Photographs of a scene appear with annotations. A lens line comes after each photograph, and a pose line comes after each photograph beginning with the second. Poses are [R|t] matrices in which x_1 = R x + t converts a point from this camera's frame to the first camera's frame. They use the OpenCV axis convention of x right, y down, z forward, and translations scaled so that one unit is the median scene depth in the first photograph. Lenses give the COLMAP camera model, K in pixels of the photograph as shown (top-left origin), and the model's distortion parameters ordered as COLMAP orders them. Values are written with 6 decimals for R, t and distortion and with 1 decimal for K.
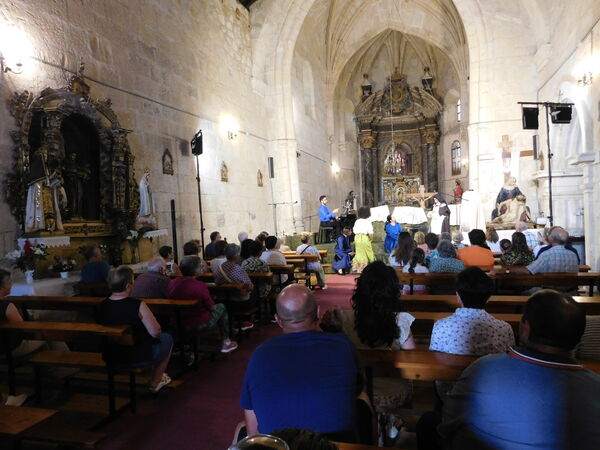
lens RADIAL K [[444.0, 0, 298.5], [0, 444.0, 226.0], [0, 0, 1]] dist [-0.022858, -0.001757]
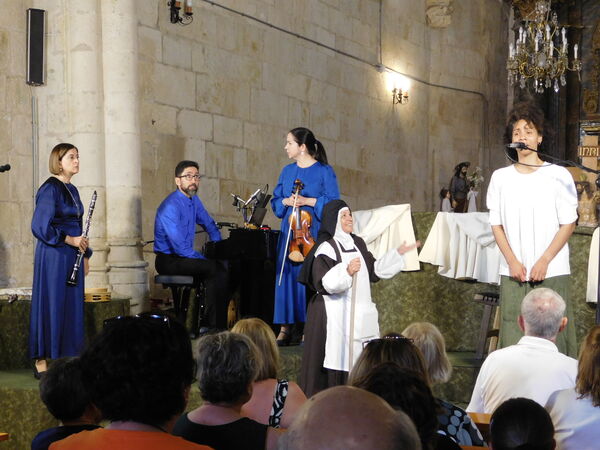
lens RADIAL K [[1271.6, 0, 298.7], [0, 1271.6, 226.6], [0, 0, 1]] dist [0.031556, 0.000000]
pose [[0.988625, 0.056690, -0.139306, 0.182849], [-0.061487, 0.997646, -0.030372, -0.005768], [0.137257, 0.038592, 0.989783, 0.208131]]
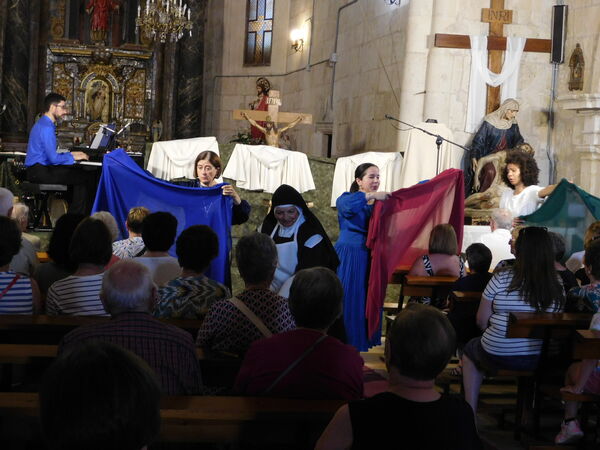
lens RADIAL K [[1269.9, 0, 302.5], [0, 1269.9, 226.9], [0, 0, 1]] dist [0.023003, 0.000000]
pose [[0.864904, 0.060610, 0.498265, -0.193513], [-0.077899, 0.996864, 0.013958, 0.005338], [-0.495856, -0.050887, 0.866912, 0.039934]]
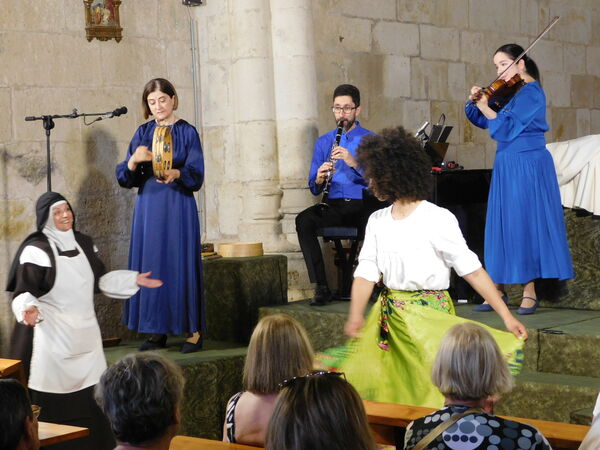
lens RADIAL K [[1448.5, 0, 304.9], [0, 1448.5, 222.5], [0, 0, 1]] dist [0.050388, 0.000000]
pose [[0.936469, 0.042057, -0.348219, 0.229651], [-0.030691, 0.998803, 0.038095, -0.019865], [0.349404, -0.024988, 0.936639, 0.246718]]
